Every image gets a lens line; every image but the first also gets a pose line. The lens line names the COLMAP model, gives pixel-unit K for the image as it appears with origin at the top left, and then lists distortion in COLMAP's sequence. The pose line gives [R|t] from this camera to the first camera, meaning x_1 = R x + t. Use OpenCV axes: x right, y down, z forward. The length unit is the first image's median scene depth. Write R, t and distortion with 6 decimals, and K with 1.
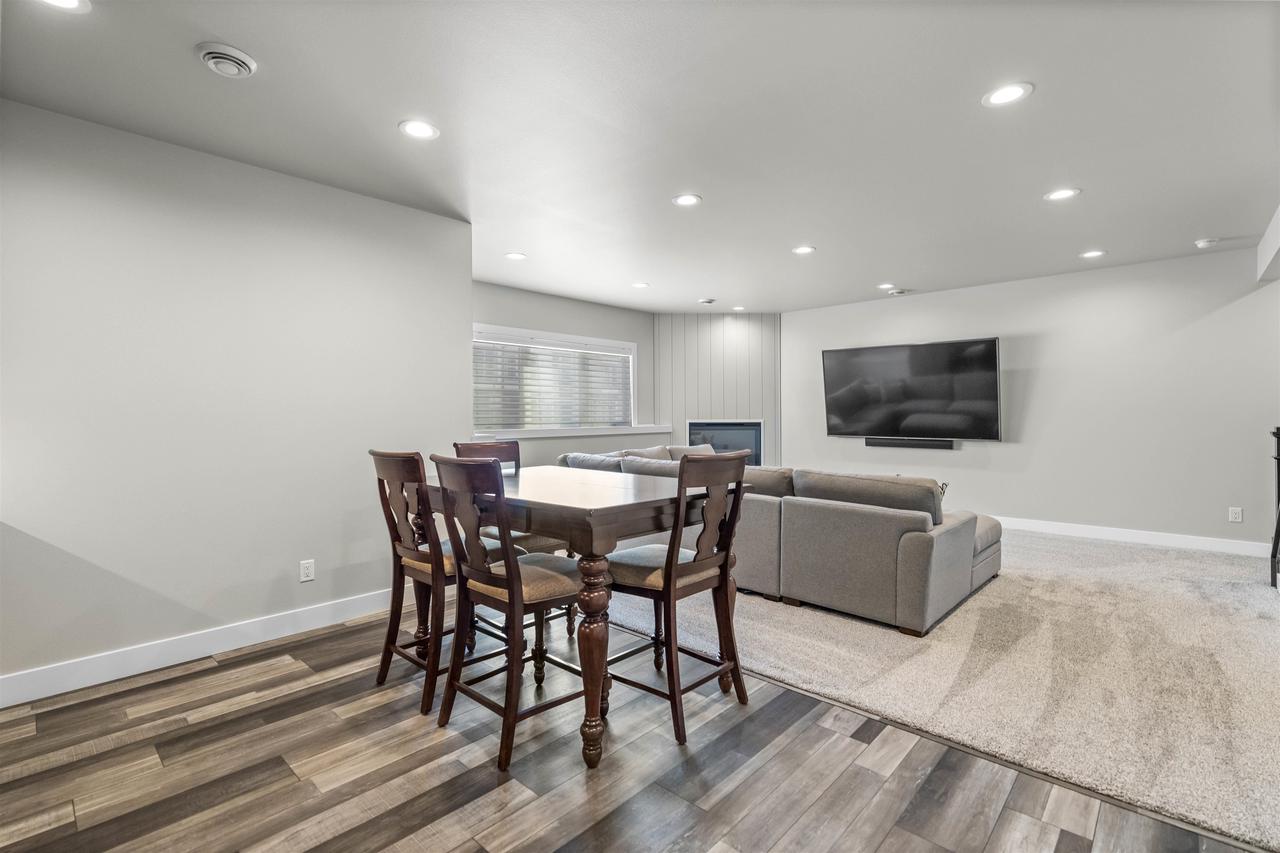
lens RADIAL K [[561.0, 0, 640.0], [0, 561.0, 426.5], [0, 0, 1]] dist [-0.001667, -0.000171]
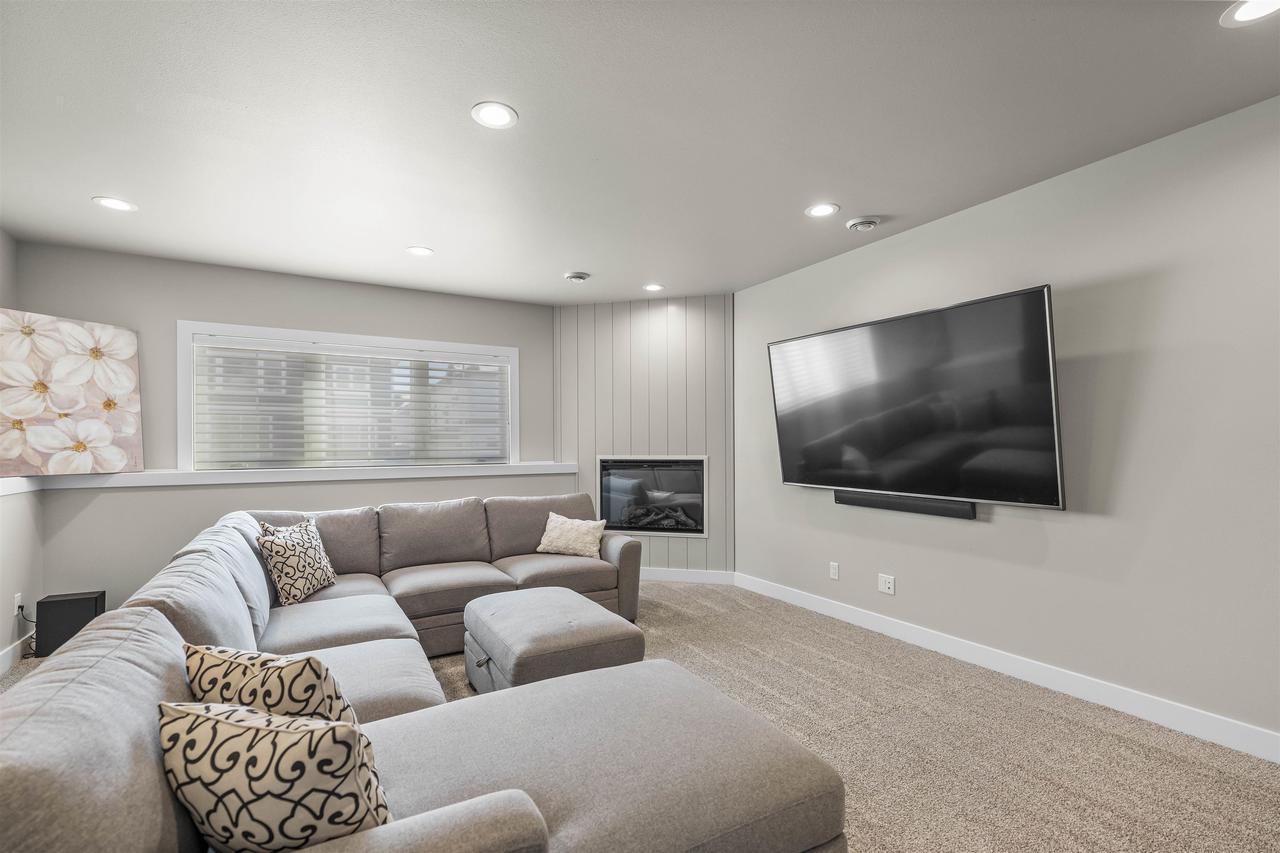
lens RADIAL K [[564.1, 0, 638.8], [0, 564.1, 445.0], [0, 0, 1]] dist [0.001729, 0.000046]
pose [[0.957941, 0.003288, -0.286946, 0.389990], [-0.008090, 0.999846, -0.015552, -0.016196], [0.286851, 0.017219, 0.957820, 0.402331]]
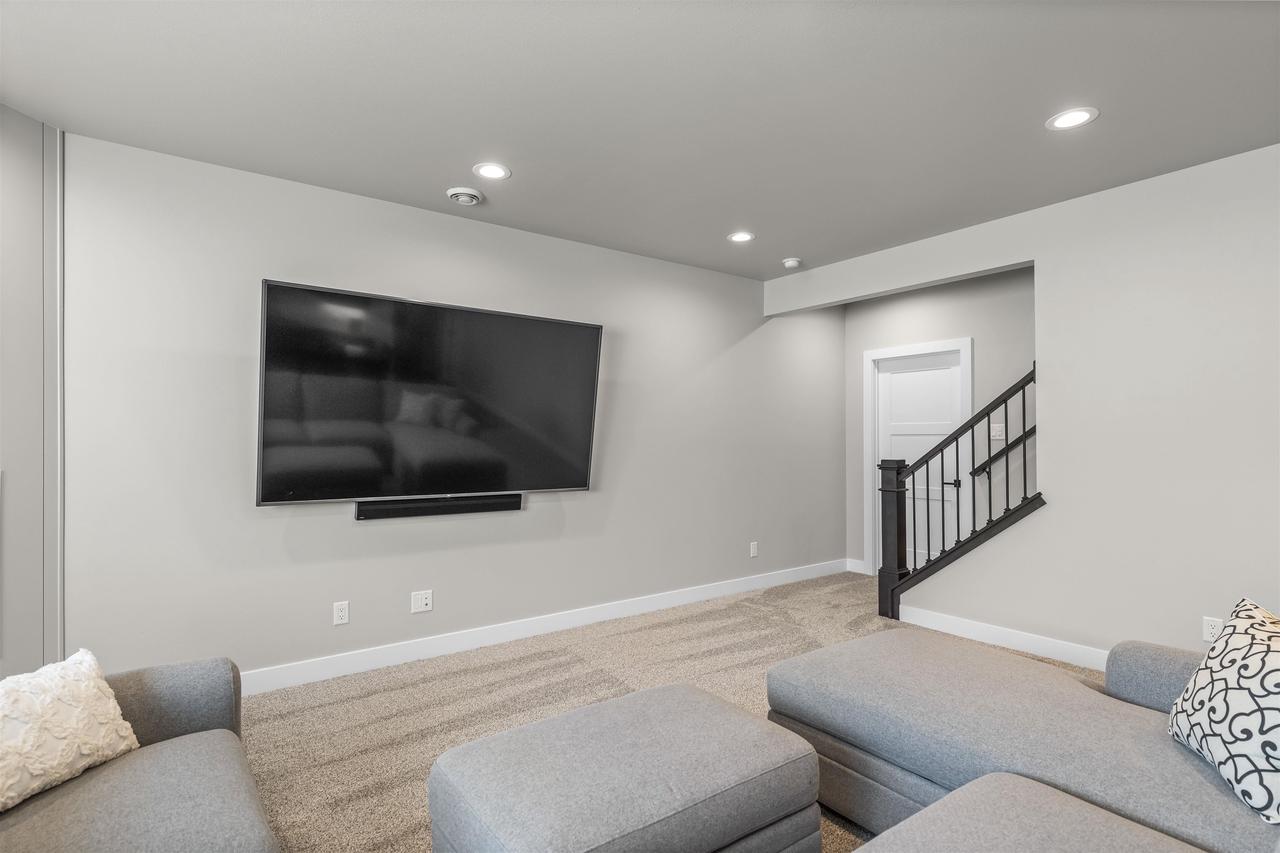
lens RADIAL K [[627.7, 0, 637.7], [0, 627.7, 440.9], [0, 0, 1]] dist [0.000325, 0.000047]
pose [[0.171794, 0.008255, 0.985098, -0.042557], [0.022325, 0.999675, -0.012271, -0.017316], [-0.984880, 0.024101, 0.171554, 0.731278]]
